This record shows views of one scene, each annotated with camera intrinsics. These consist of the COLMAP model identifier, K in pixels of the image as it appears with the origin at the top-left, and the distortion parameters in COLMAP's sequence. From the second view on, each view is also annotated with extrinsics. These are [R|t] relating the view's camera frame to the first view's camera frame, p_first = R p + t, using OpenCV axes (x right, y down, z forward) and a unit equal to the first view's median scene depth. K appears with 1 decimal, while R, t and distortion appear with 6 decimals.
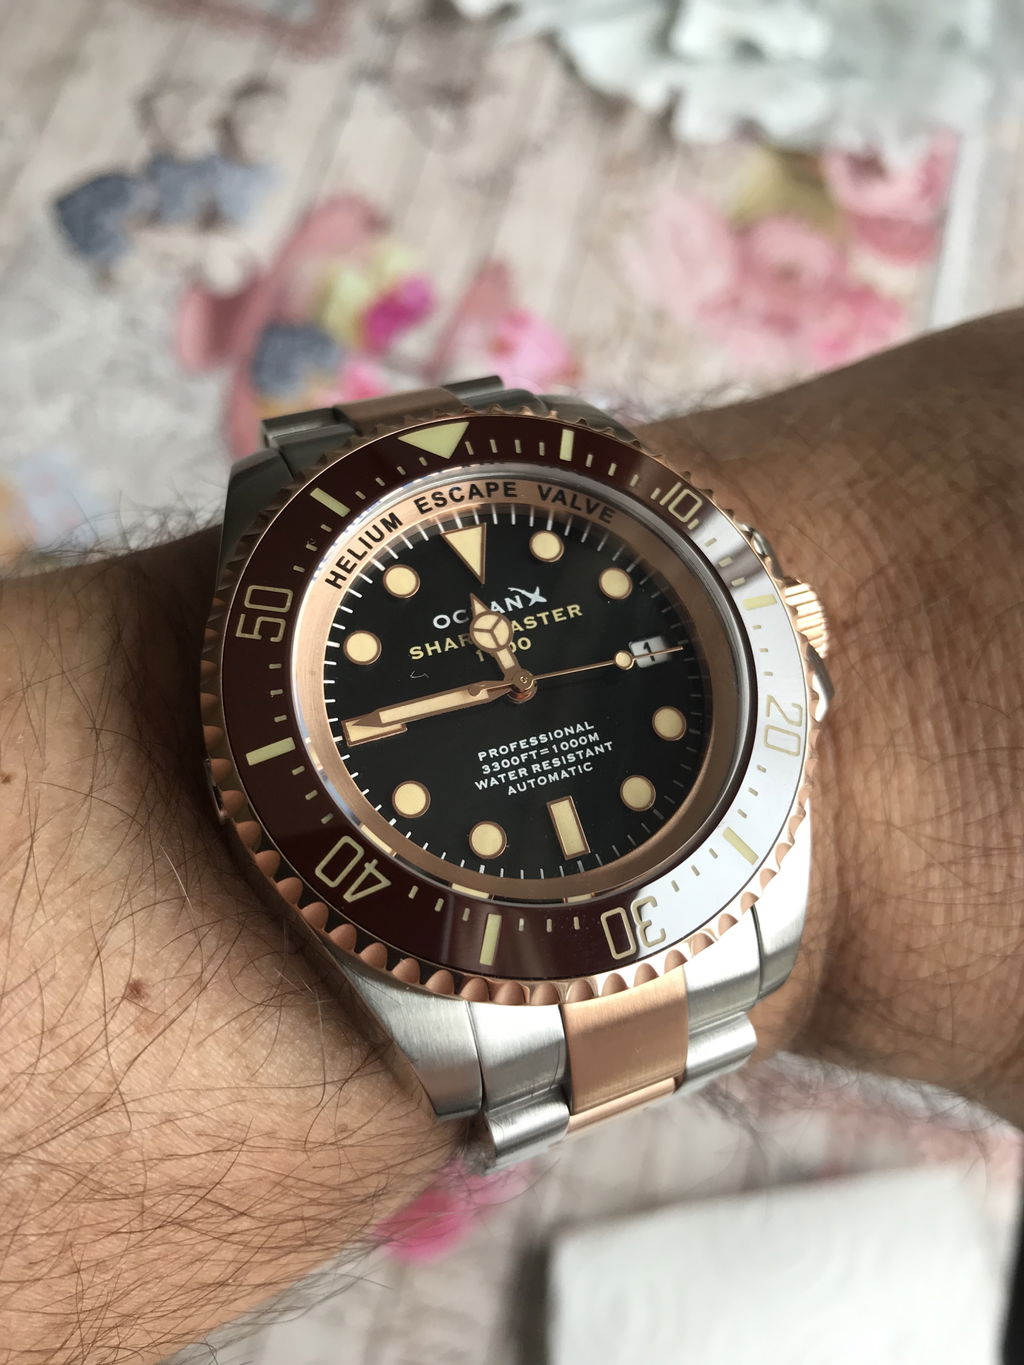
lens RADIAL K [[1149.3, 0, 516.0], [0, 1149.3, 673.5], [0, 0, 1]] dist [0.065458, 0.000549]
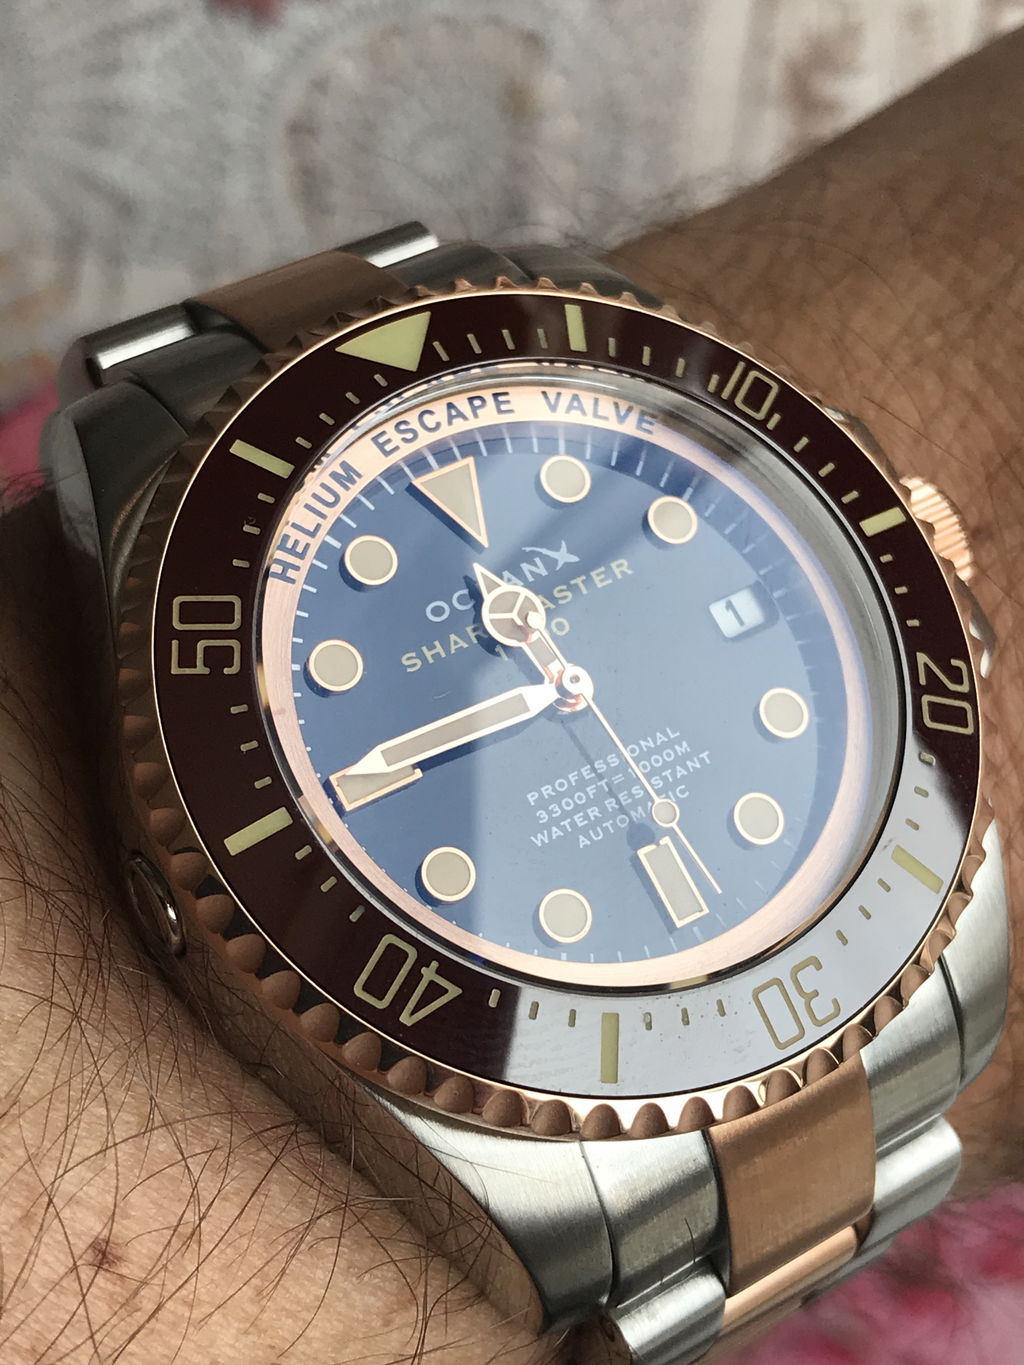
lens RADIAL K [[2244.6, 0, 510.9], [0, 2244.6, 686.0], [0, 0, 1]] dist [0.015724, 0.000000]
pose [[0.981869, -0.140797, 0.126924, -0.199692], [0.140052, 0.990033, 0.014824, -0.015542], [-0.127746, 0.003221, 0.991802, -0.316686]]
